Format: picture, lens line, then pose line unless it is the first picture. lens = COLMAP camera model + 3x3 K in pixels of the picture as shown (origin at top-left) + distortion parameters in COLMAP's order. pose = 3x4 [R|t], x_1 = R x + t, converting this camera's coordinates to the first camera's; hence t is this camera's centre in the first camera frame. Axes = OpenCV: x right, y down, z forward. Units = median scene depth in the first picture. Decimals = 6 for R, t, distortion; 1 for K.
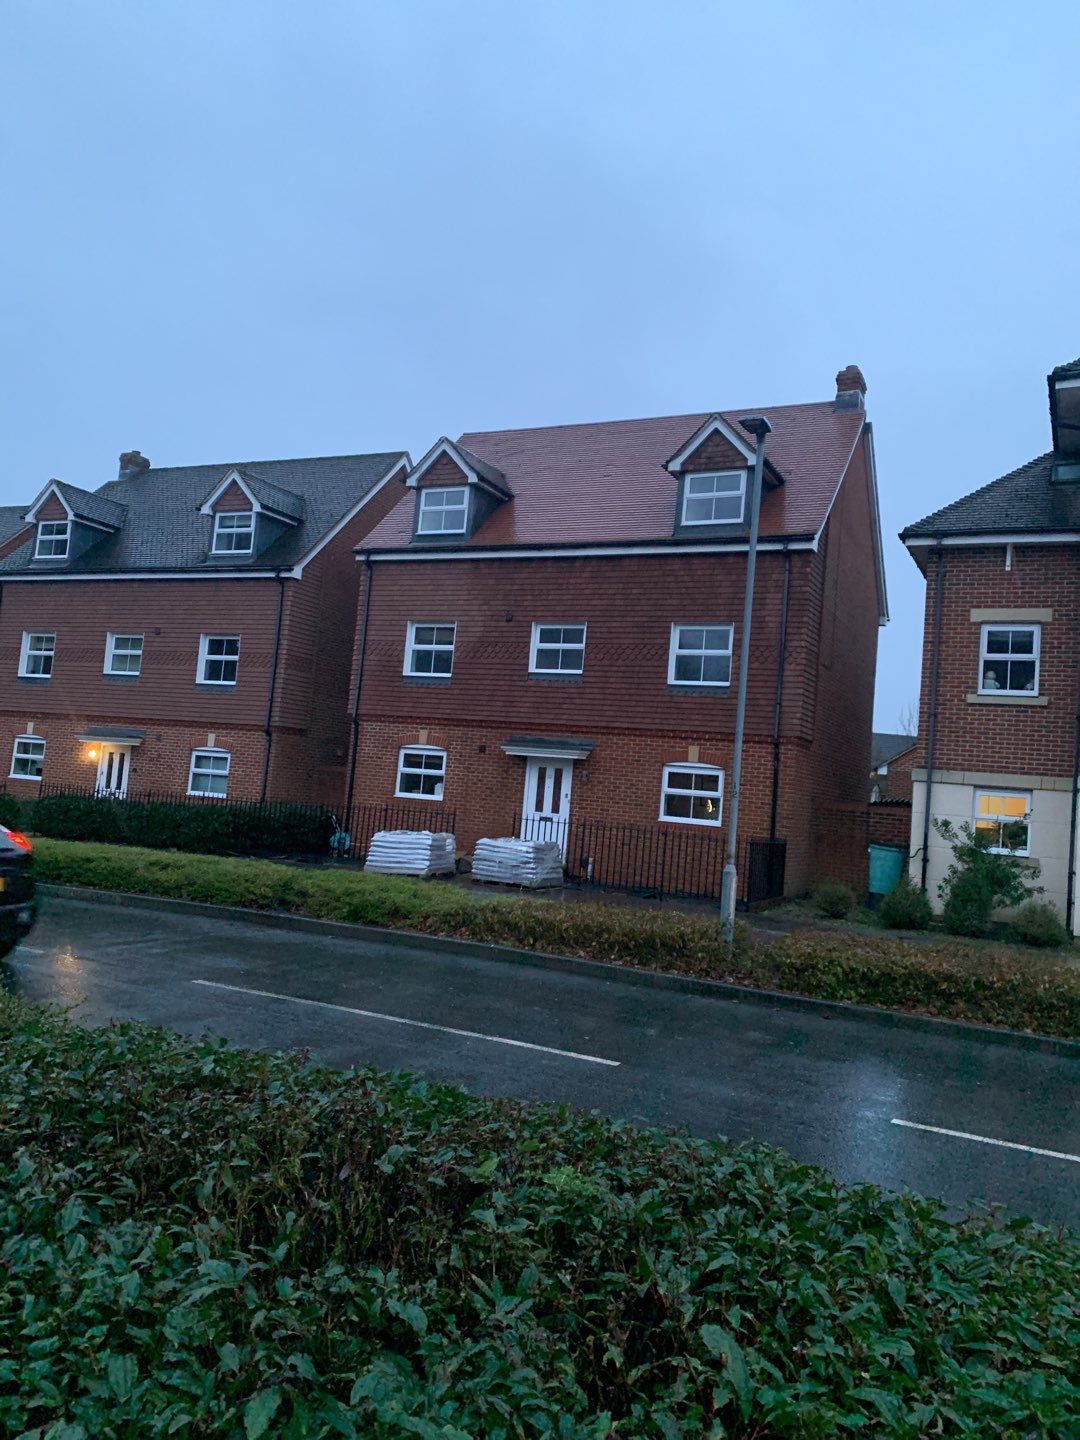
lens RADIAL K [[944.3, 0, 594.9], [0, 944.3, 749.6], [0, 0, 1]] dist [0.065123, 0.002729]
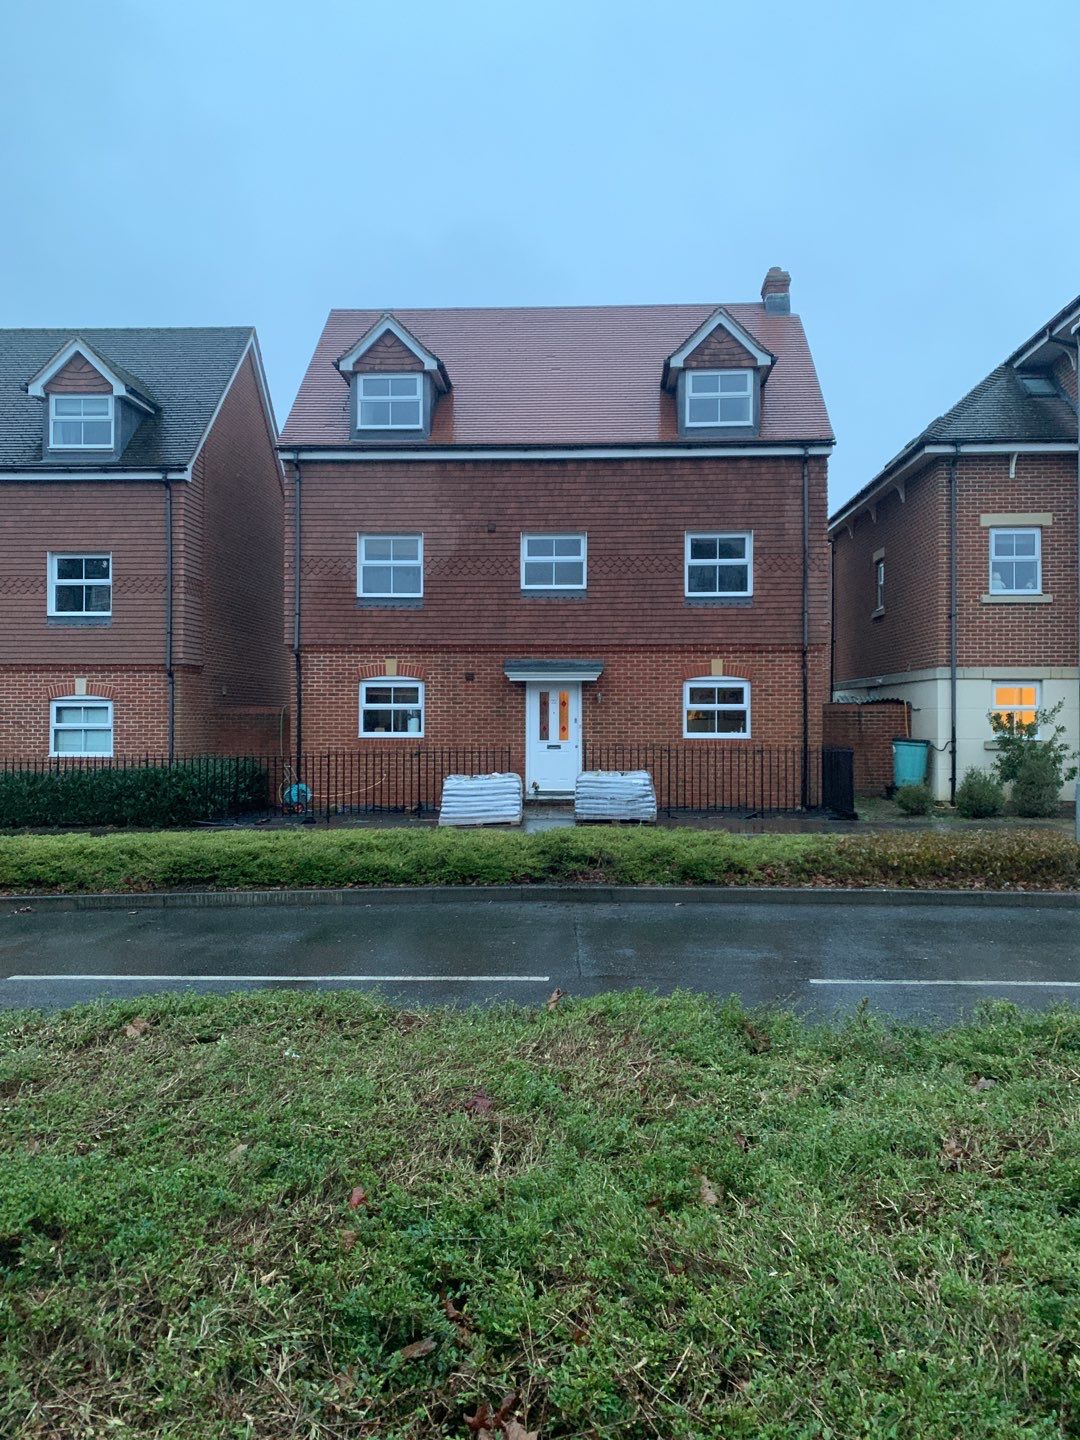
lens RADIAL K [[919.5, 0, 564.9], [0, 919.5, 742.3], [0, 0, 1]] dist [0.048821, -0.022083]
pose [[0.933093, -0.090228, 0.348133, -0.348344], [0.058756, 0.993256, 0.099948, -0.020834], [-0.354804, -0.072806, 0.932102, 0.145838]]
